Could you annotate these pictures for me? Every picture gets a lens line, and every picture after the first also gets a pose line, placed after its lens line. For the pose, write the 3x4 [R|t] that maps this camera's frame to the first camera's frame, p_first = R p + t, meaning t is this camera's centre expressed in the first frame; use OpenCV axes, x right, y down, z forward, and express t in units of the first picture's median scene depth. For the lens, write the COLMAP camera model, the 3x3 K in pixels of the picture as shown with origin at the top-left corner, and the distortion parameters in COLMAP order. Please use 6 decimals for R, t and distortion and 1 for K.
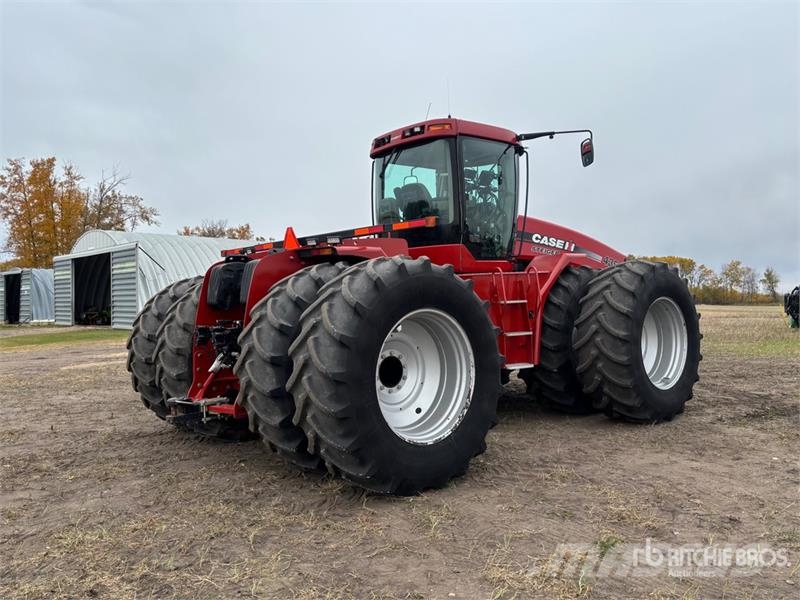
lens RADIAL K [[646.7, 0, 402.8], [0, 646.7, 307.4], [0, 0, 1]] dist [0.072480, -0.088462]
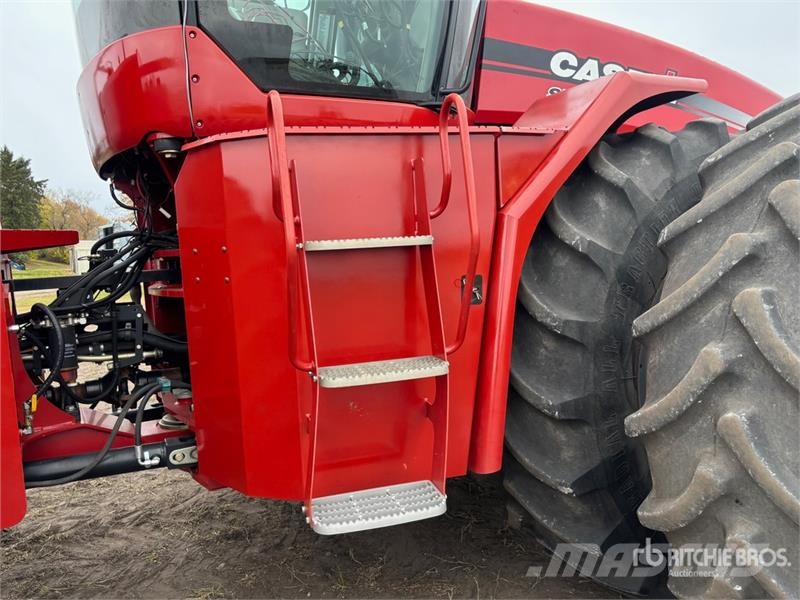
lens RADIAL K [[646.7, 0, 402.8], [0, 646.7, 307.4], [0, 0, 1]] dist [0.072480, -0.088462]
pose [[0.981803, 0.004136, -0.189855, 0.211957], [0.010837, 0.996913, 0.077761, -0.002541], [0.189591, -0.078404, 0.978728, 0.699960]]
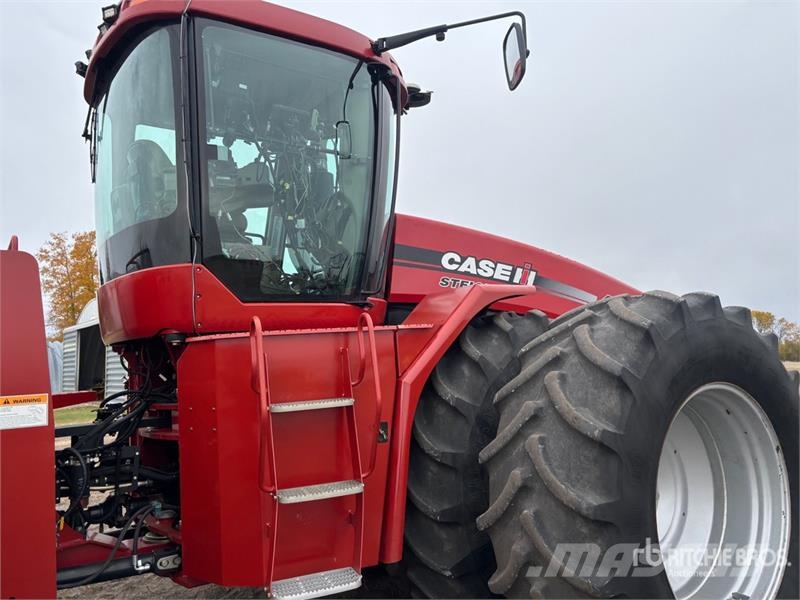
lens RADIAL K [[646.0, 0, 400.0], [0, 646.0, 300.0], [0, 0, 1]] dist [0.042296, -0.008871]
pose [[0.994663, -0.032279, -0.097995, 0.242431], [0.021551, 0.993849, -0.108622, -0.025938], [0.100899, 0.105930, 0.989241, 0.567516]]
